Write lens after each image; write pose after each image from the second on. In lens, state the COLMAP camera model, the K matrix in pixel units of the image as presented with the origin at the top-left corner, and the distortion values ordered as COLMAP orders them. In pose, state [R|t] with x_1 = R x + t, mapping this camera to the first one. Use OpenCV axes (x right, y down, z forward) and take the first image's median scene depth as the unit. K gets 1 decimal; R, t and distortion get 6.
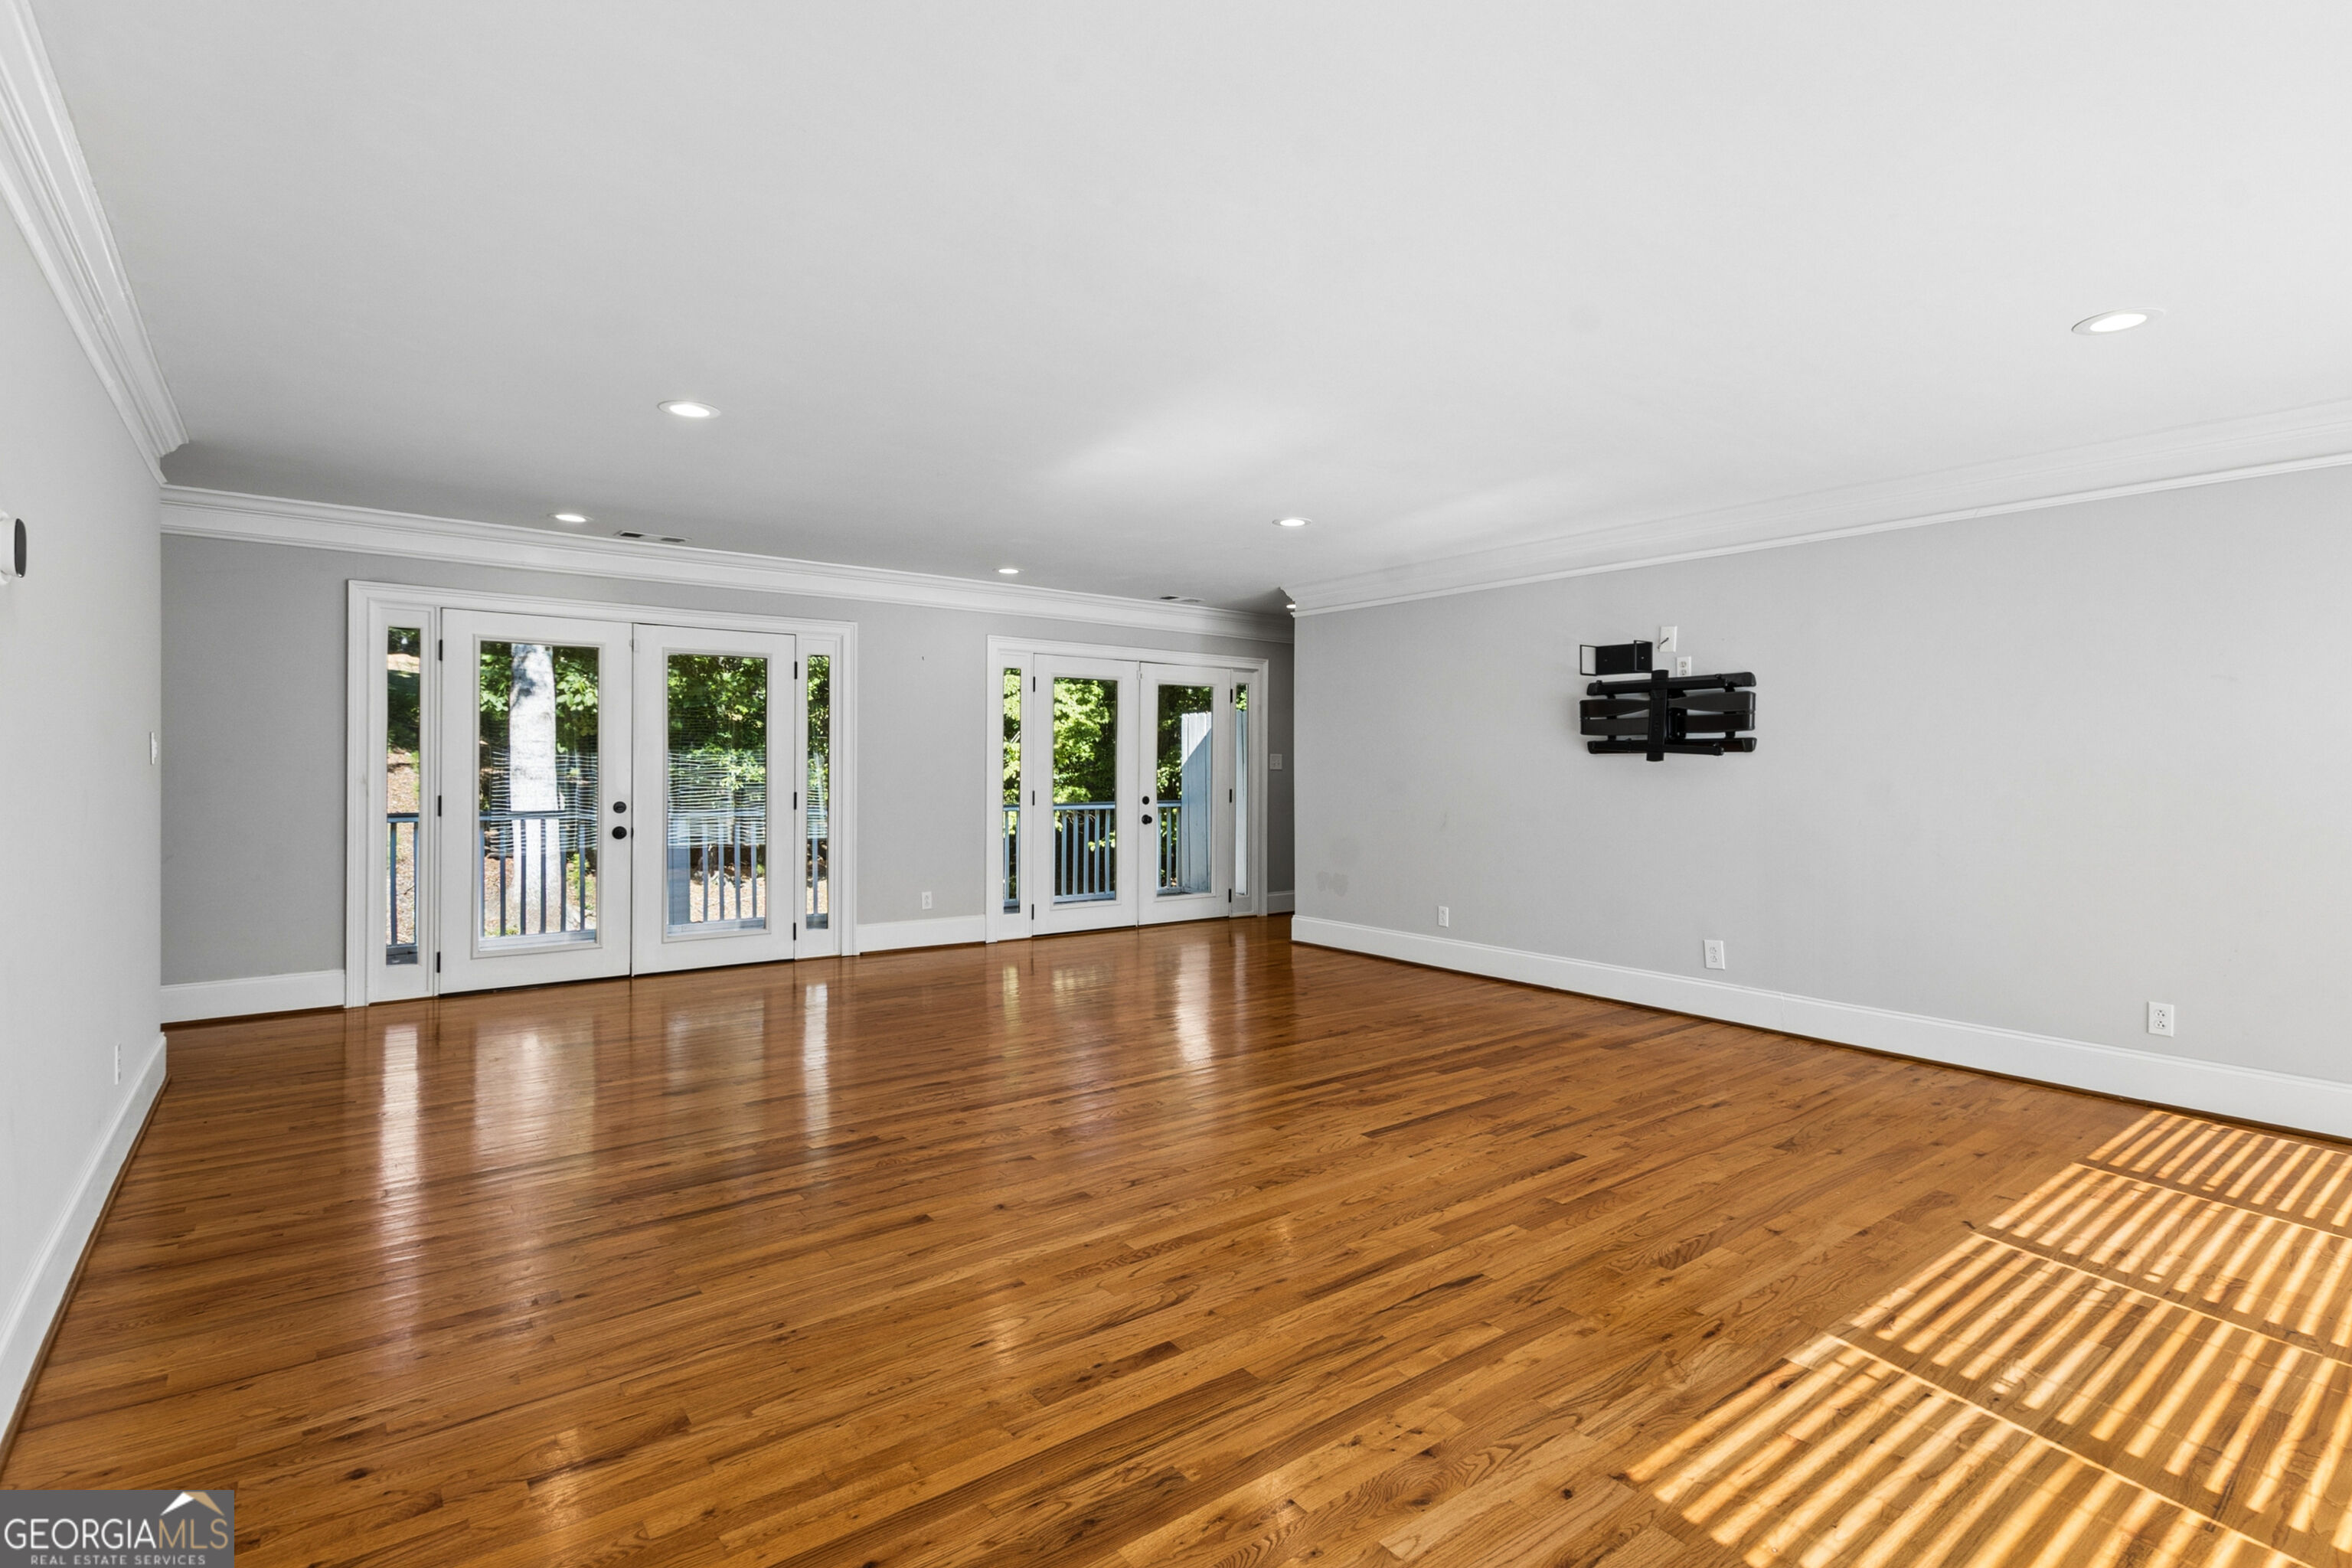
lens RADIAL K [[1133.1, 0, 1178.4], [0, 1133.1, 772.0], [0, 0, 1]] dist [0.011456, 0.000329]
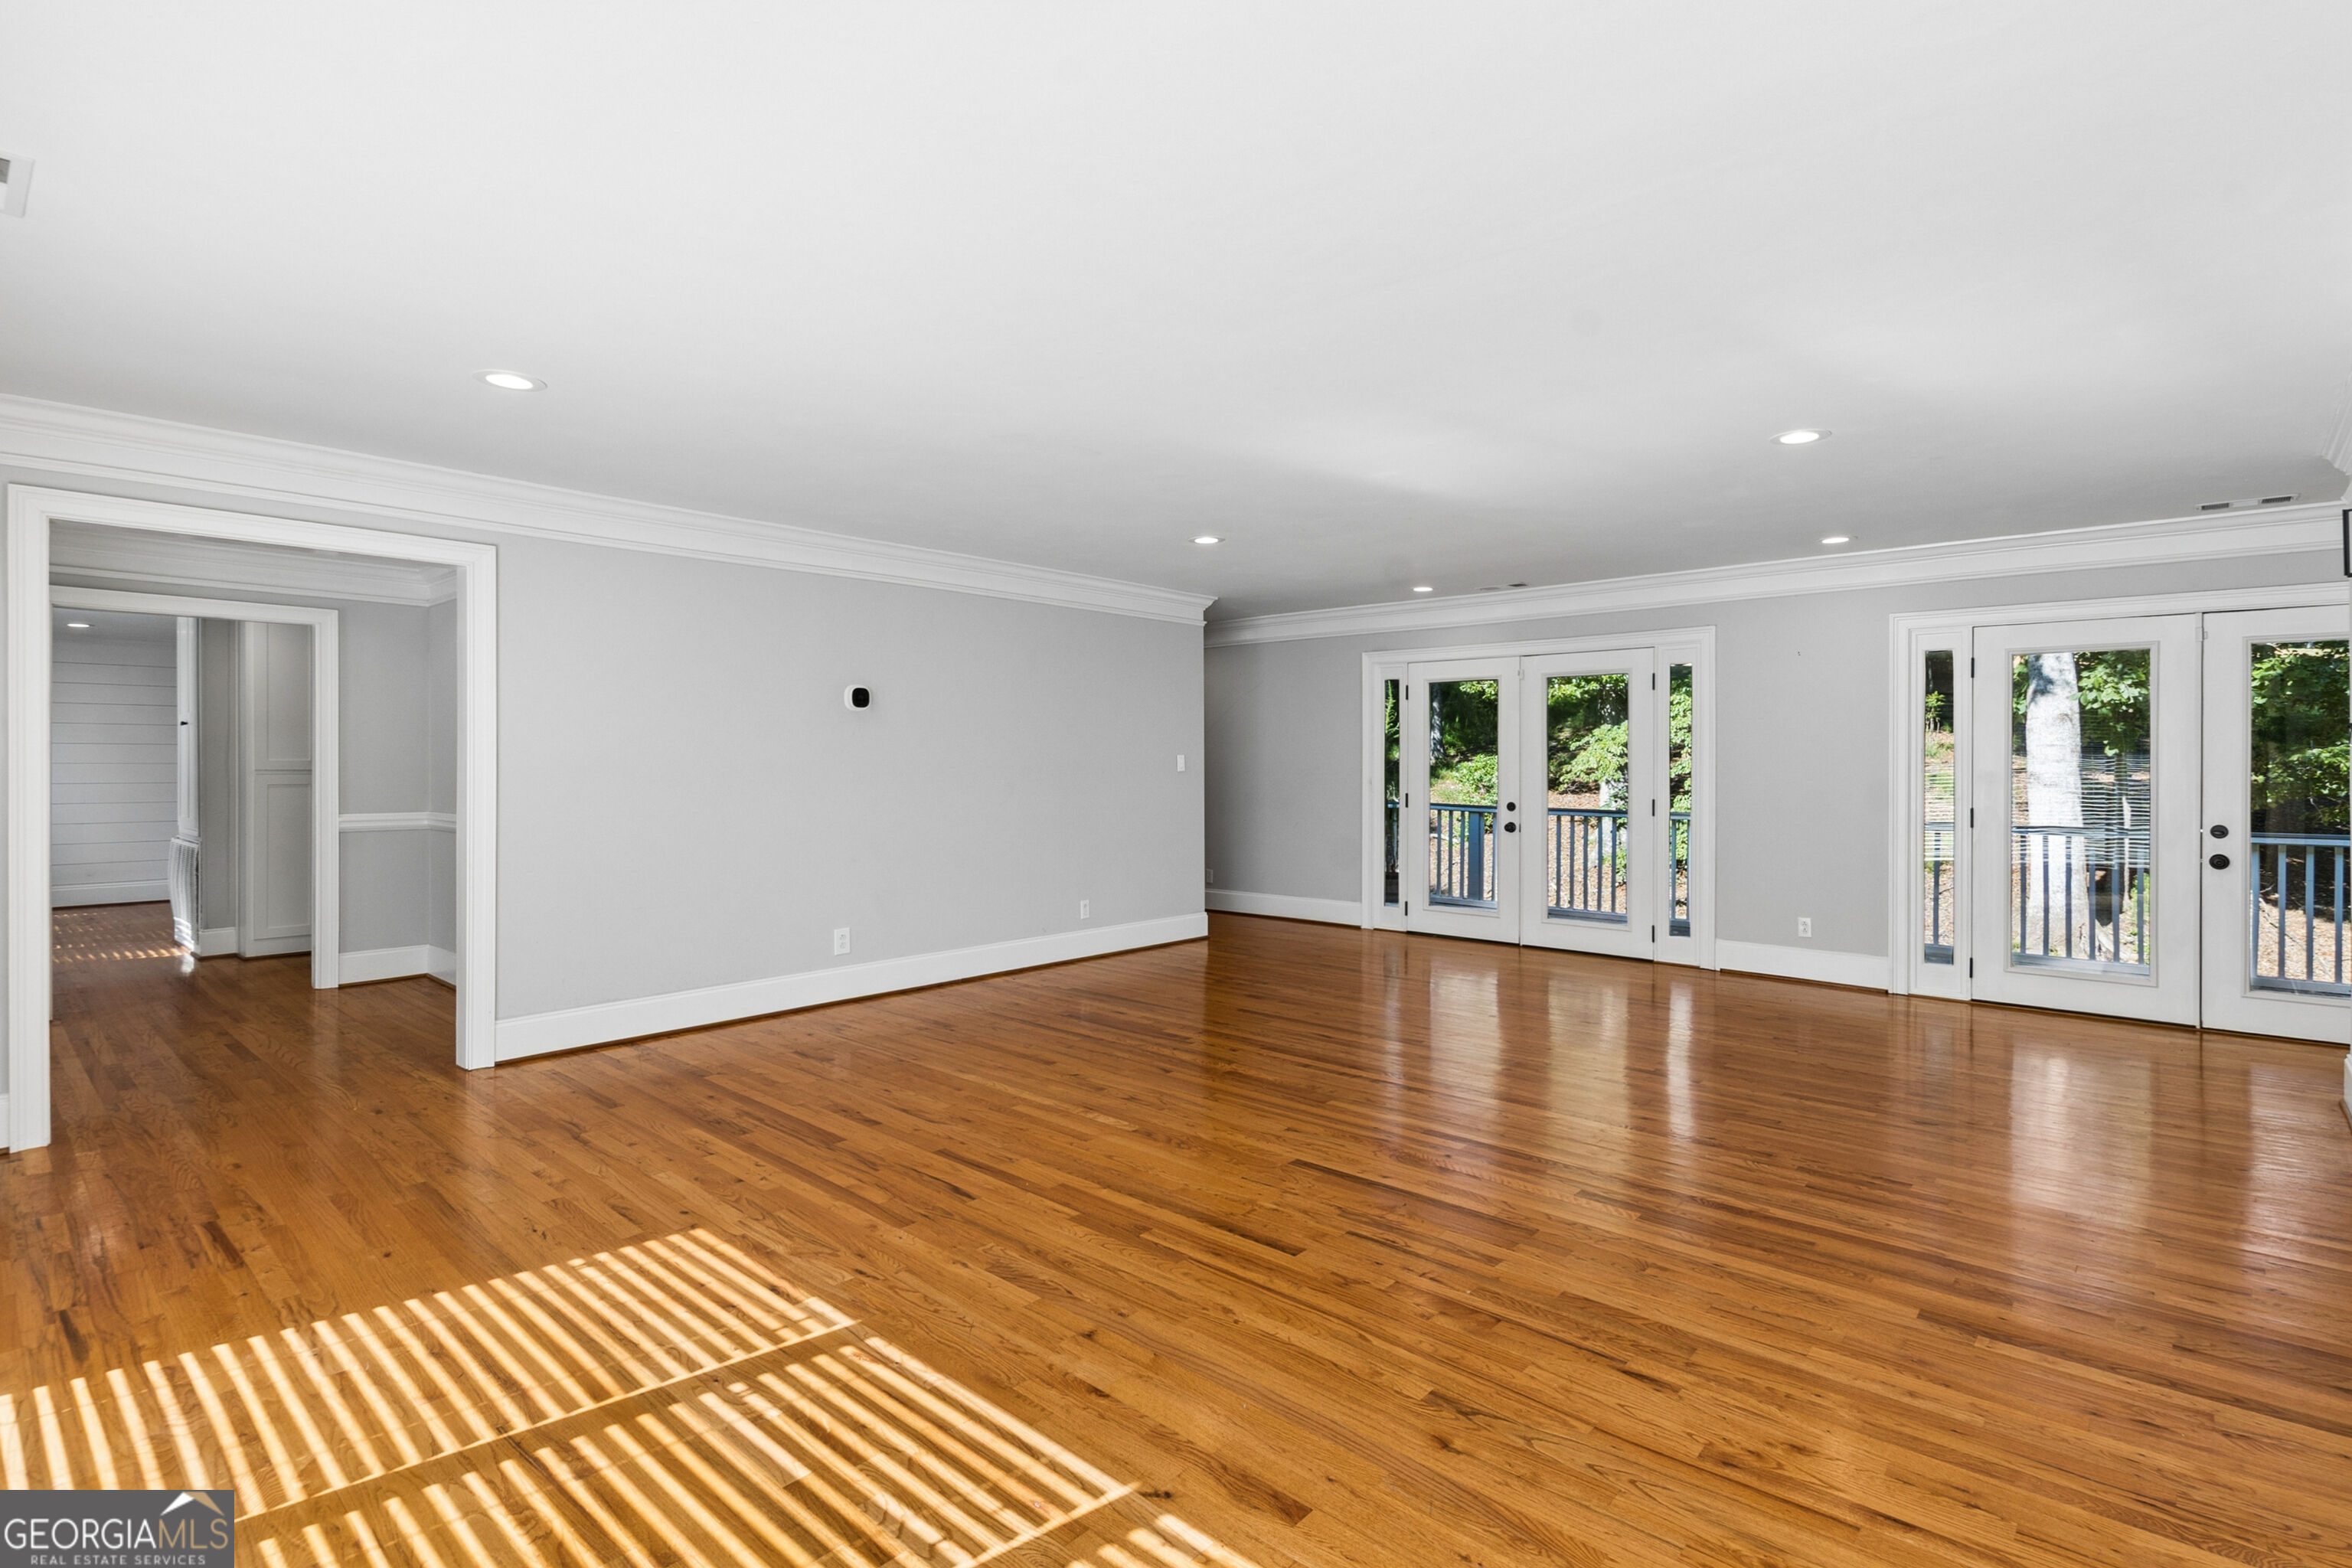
lens RADIAL K [[1133.1, 0, 1177.0], [0, 1133.1, 776.4], [0, 0, 1]] dist [0.011456, 0.000329]
pose [[0.168116, 0.007731, -0.985737, 0.594953], [-0.006957, 0.999954, 0.006656, -0.006684], [0.985743, 0.005739, 0.168162, 0.387125]]
